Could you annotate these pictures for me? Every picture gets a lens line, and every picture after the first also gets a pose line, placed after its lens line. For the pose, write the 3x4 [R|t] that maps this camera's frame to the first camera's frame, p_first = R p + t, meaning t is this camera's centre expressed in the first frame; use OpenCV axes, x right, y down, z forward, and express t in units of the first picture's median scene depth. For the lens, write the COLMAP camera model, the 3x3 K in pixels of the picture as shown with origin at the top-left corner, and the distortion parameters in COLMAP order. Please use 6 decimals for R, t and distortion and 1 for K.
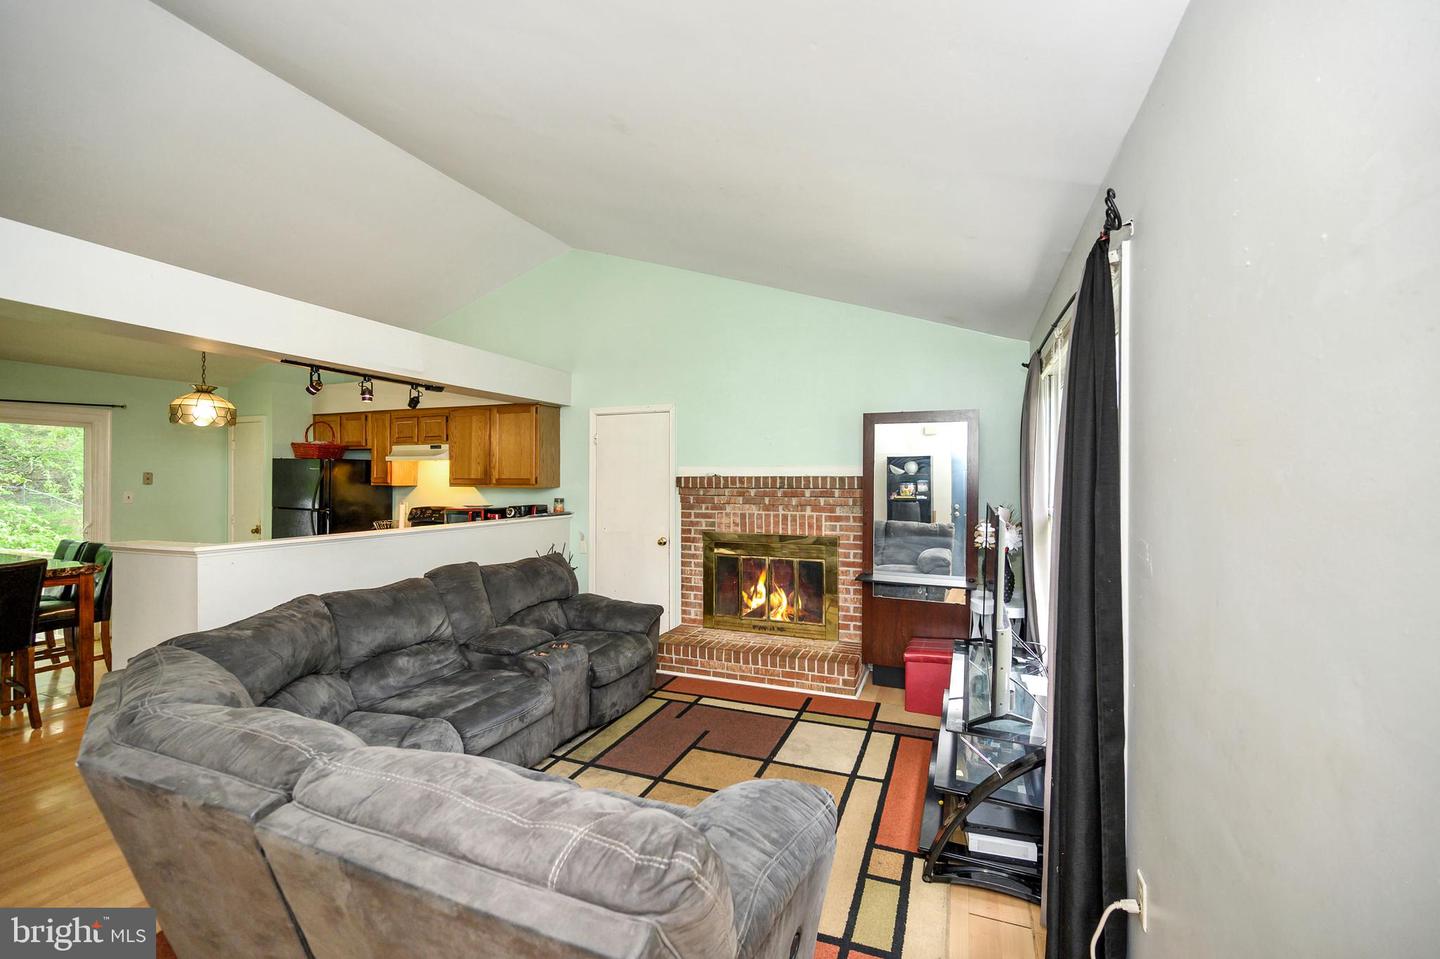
lens RADIAL K [[594.8, 0, 742.2], [0, 594.8, 477.8], [0, 0, 1]] dist [-0.001603, -0.000316]
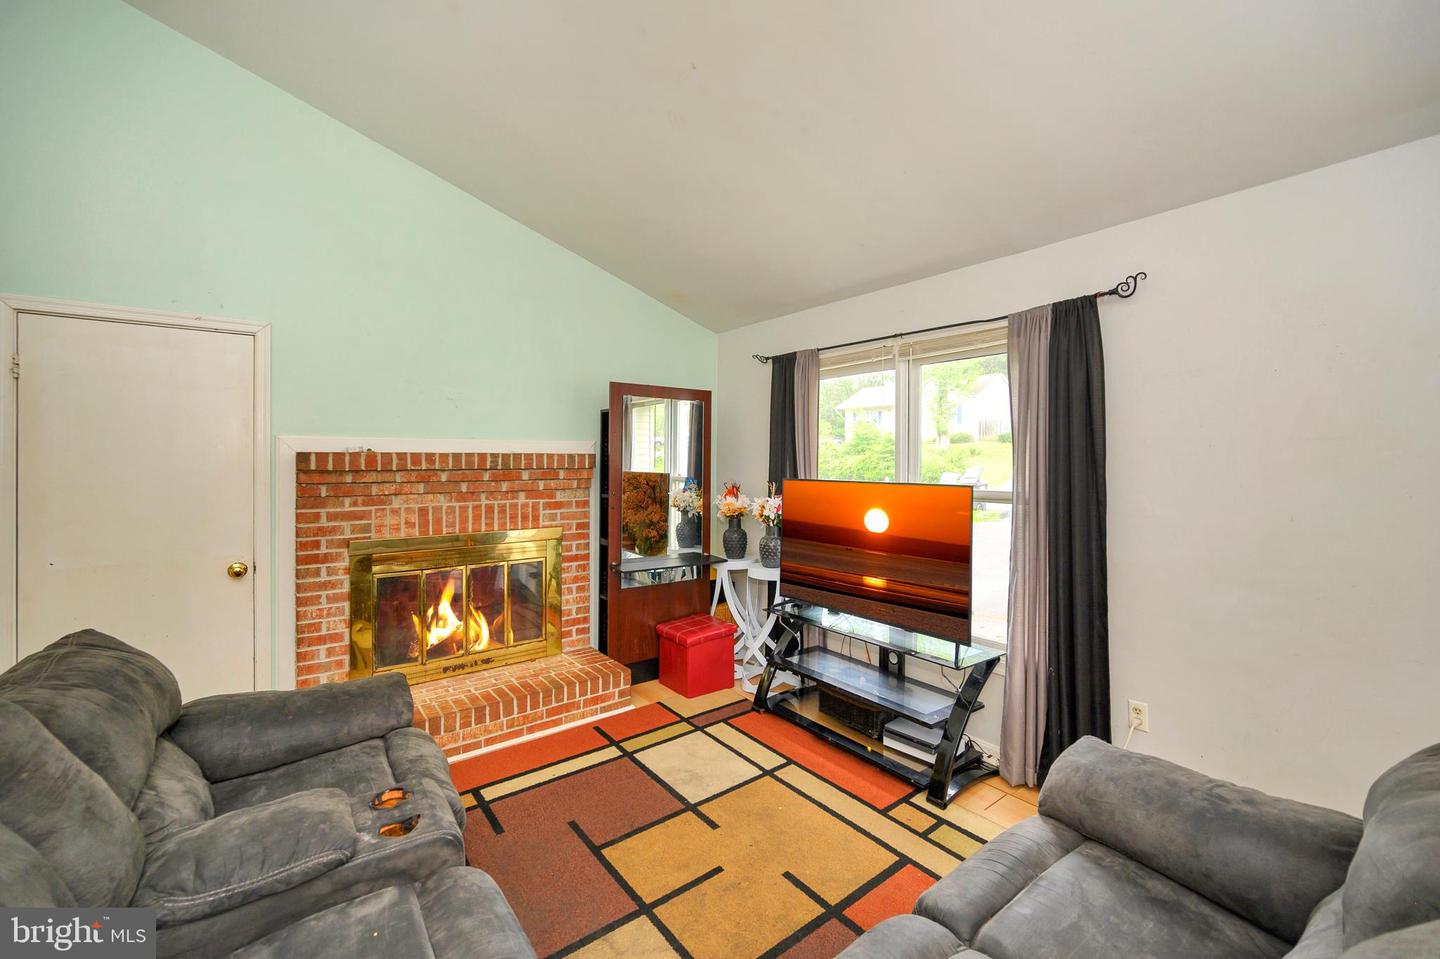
lens RADIAL K [[594.8, 0, 736.9], [0, 594.8, 459.9], [0, 0, 1]] dist [-0.001603, -0.000316]
pose [[0.506045, -0.003711, 0.862499, -0.410061], [-0.004584, 0.999965, 0.006991, -0.000862], [-0.862495, -0.007491, 0.506010, 0.358802]]
